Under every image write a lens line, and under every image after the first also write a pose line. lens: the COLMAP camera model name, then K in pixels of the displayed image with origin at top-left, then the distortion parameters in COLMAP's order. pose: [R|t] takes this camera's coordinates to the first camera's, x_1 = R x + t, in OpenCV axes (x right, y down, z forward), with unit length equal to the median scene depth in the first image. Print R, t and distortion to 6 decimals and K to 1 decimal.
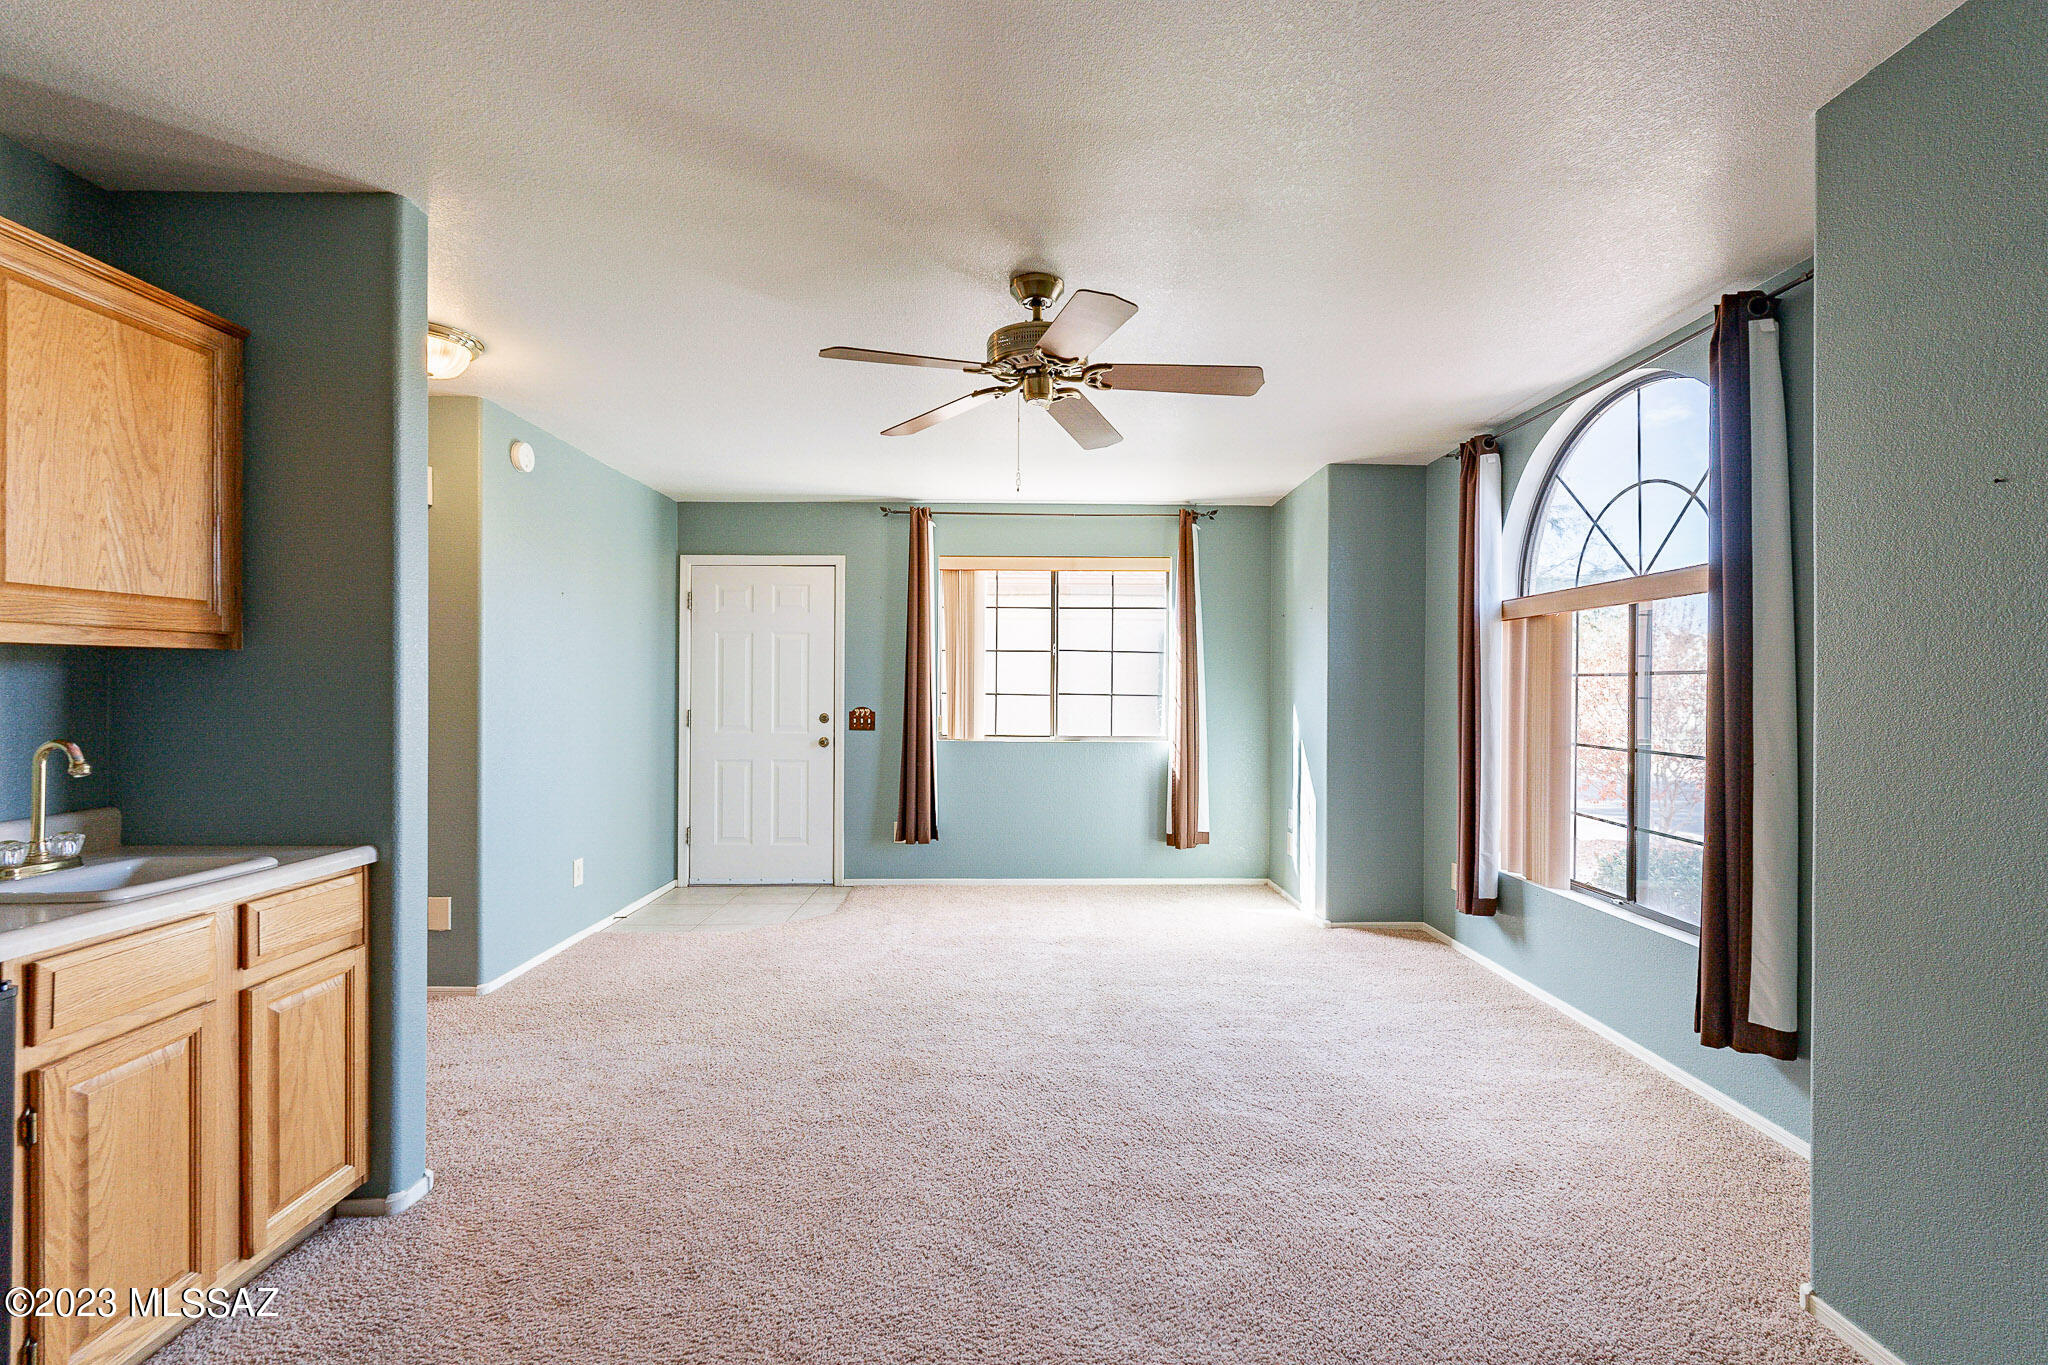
lens RADIAL K [[890.0, 0, 1025.6], [0, 890.0, 687.6], [0, 0, 1]] dist [-0.005536, 0.001305]
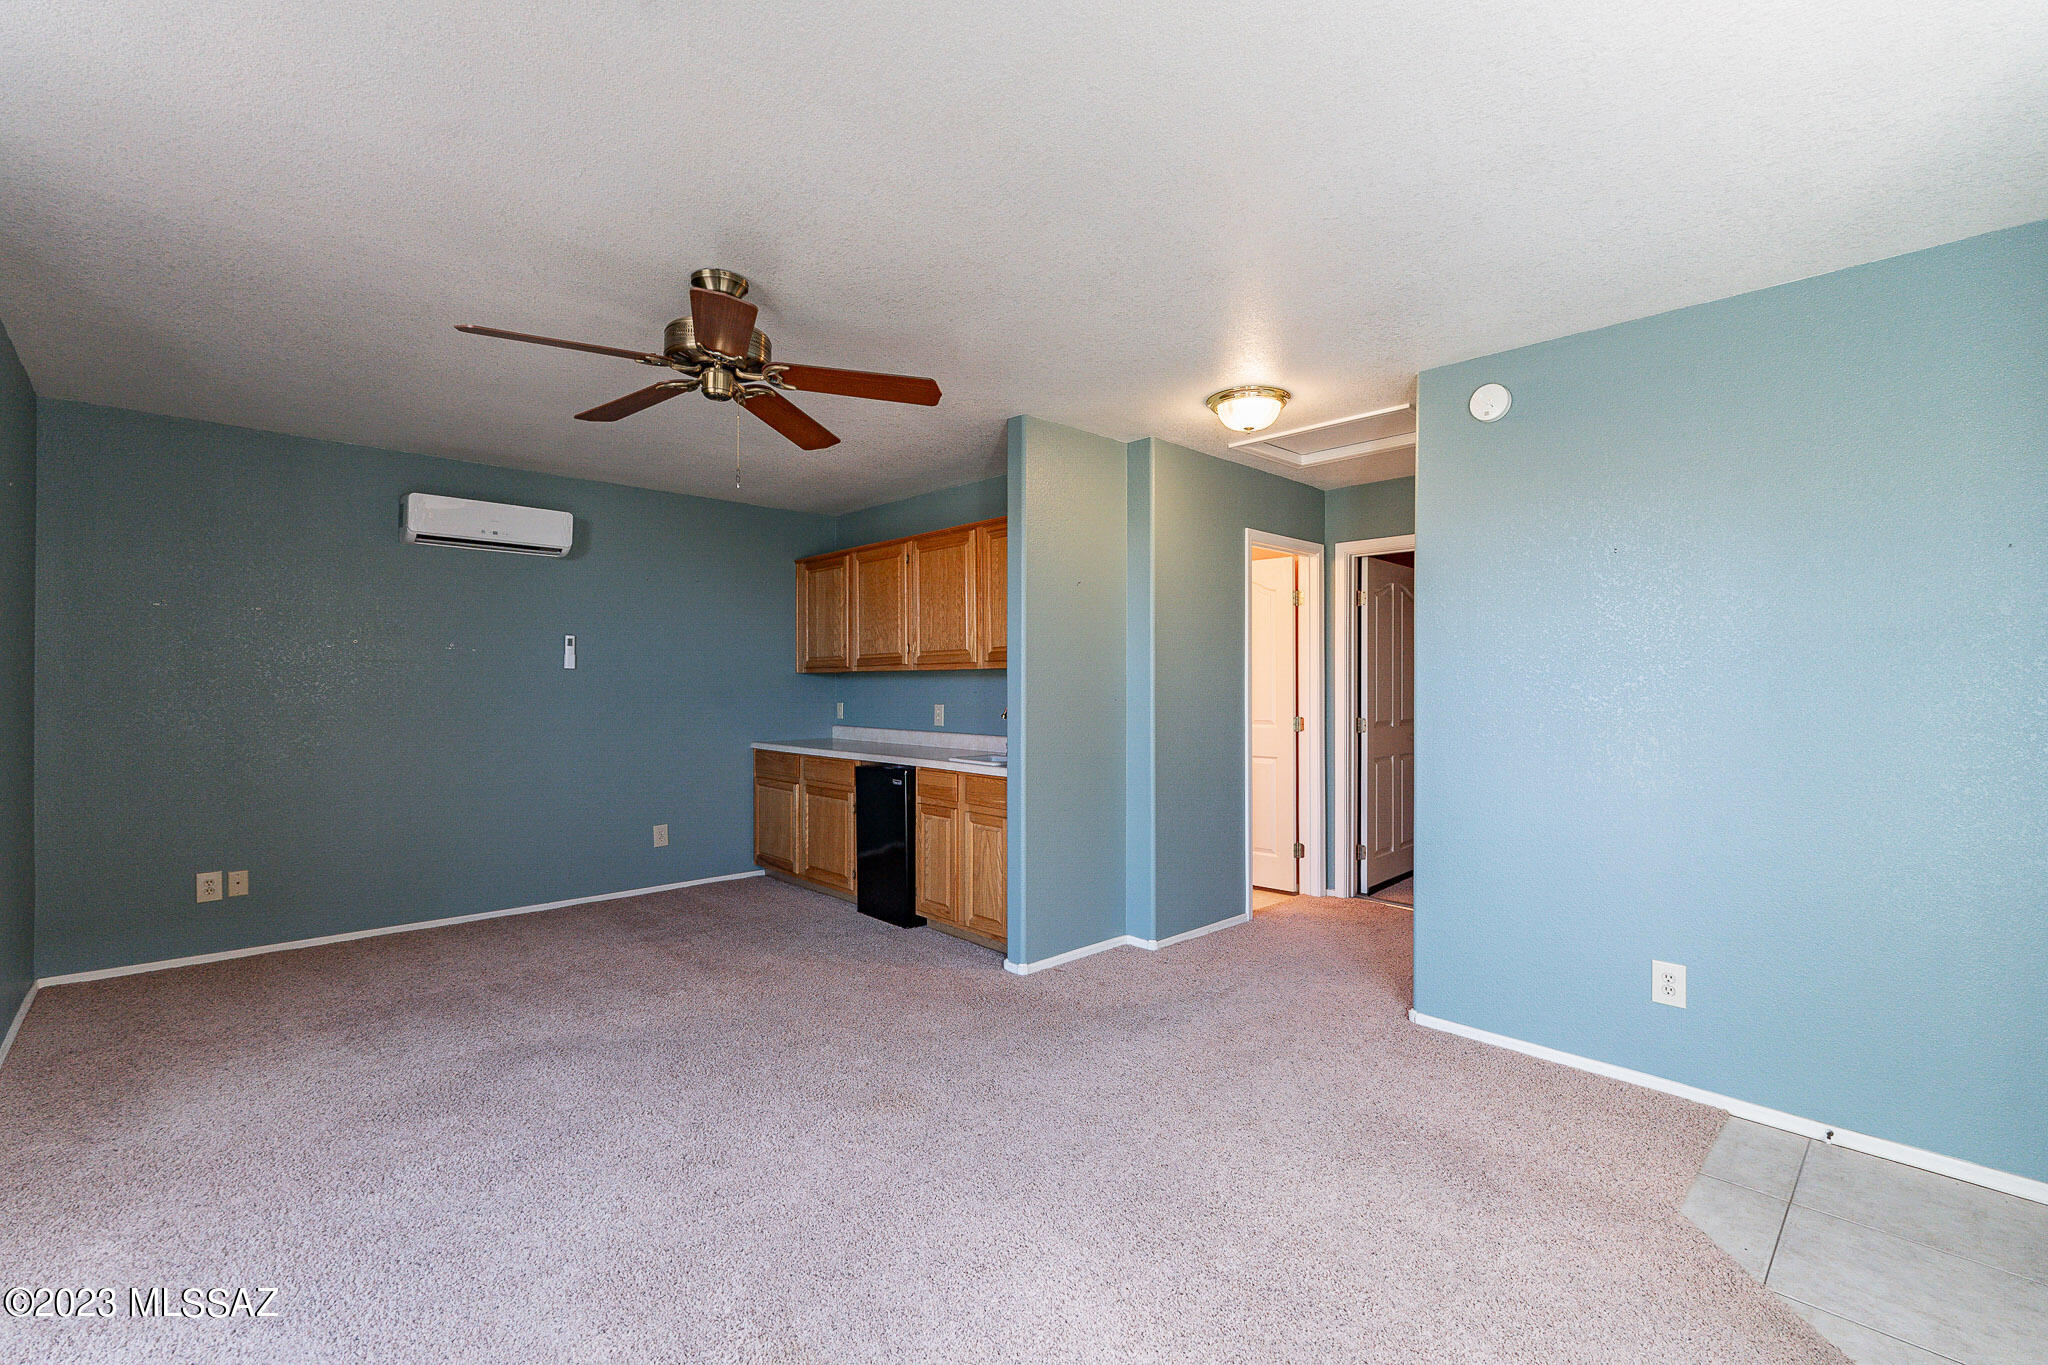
lens RADIAL K [[890.0, 0, 1025.6], [0, 890.0, 687.6], [0, 0, 1]] dist [-0.005536, 0.001305]
pose [[-0.736006, -0.003437, -0.676967, 0.303761], [-0.007282, 0.999969, 0.002841, -0.000236], [0.676936, 0.007021, -0.736008, 1.366134]]
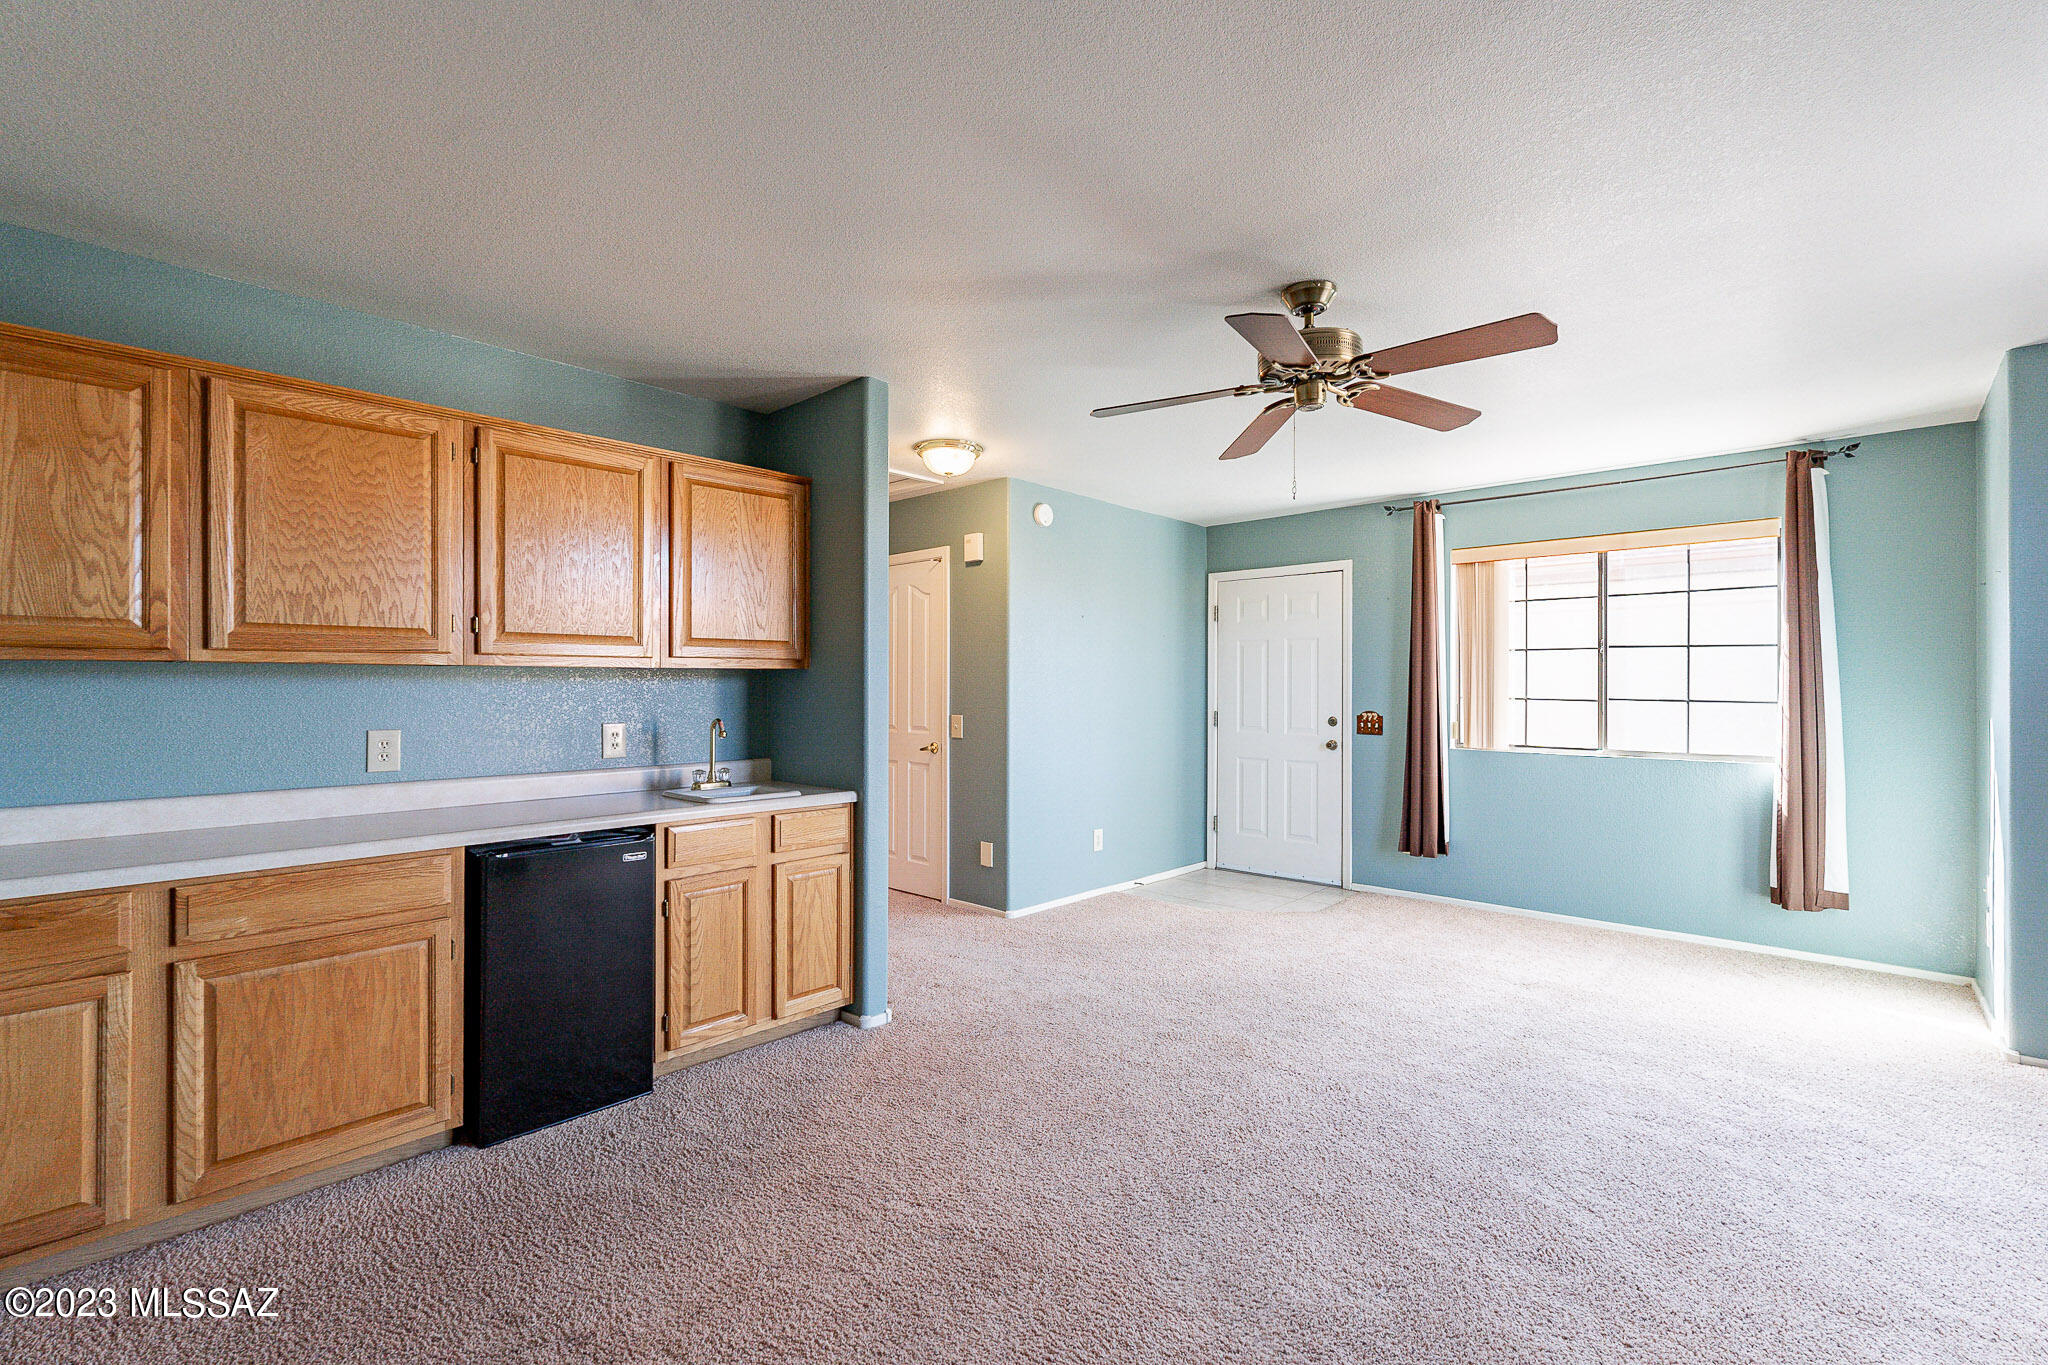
lens RADIAL K [[890.0, 0, 1025.6], [0, 890.0, 687.6], [0, 0, 1]] dist [-0.005536, 0.001305]
pose [[0.720087, -0.001544, -0.693882, 0.338303], [-0.000816, 0.999995, -0.003071, -0.001475], [0.693883, 0.002778, 0.720083, 0.039613]]
